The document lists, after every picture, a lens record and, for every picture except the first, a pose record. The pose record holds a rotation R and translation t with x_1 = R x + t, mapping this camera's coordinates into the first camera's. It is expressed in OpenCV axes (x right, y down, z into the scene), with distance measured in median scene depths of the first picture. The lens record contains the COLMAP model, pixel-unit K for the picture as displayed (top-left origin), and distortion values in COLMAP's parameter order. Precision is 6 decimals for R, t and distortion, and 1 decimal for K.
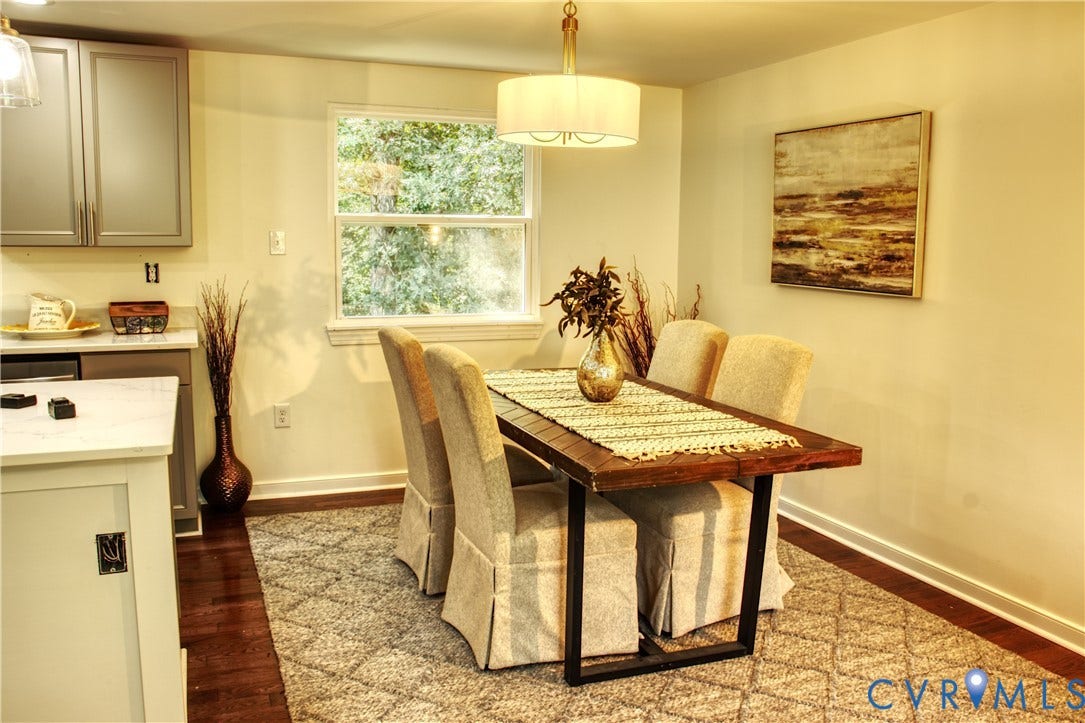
lens RADIAL K [[882.9, 0, 545.3], [0, 882.9, 374.5], [0, 0, 1]] dist [-0.174596, 0.152233]
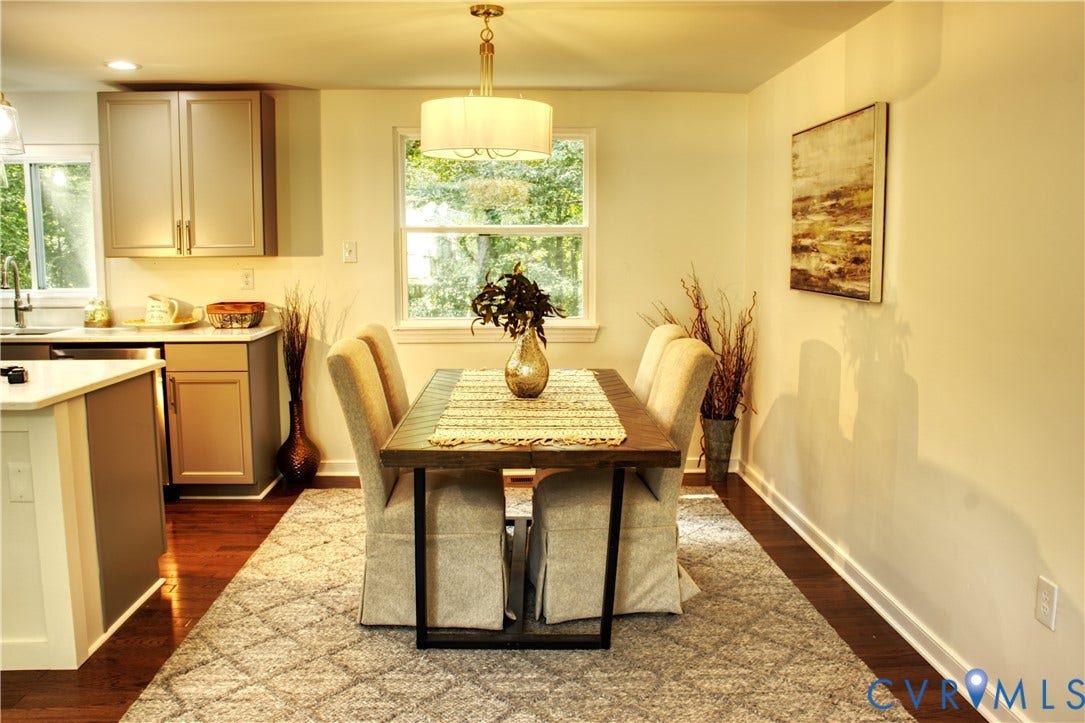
lens RADIAL K [[882.9, 0, 545.3], [0, 882.9, 374.5], [0, 0, 1]] dist [-0.174596, 0.152233]
pose [[0.943663, 0.035067, -0.329046, 0.393712], [-0.038840, 0.999233, -0.004899, 0.006550], [0.328622, 0.017403, 0.944301, -0.000219]]
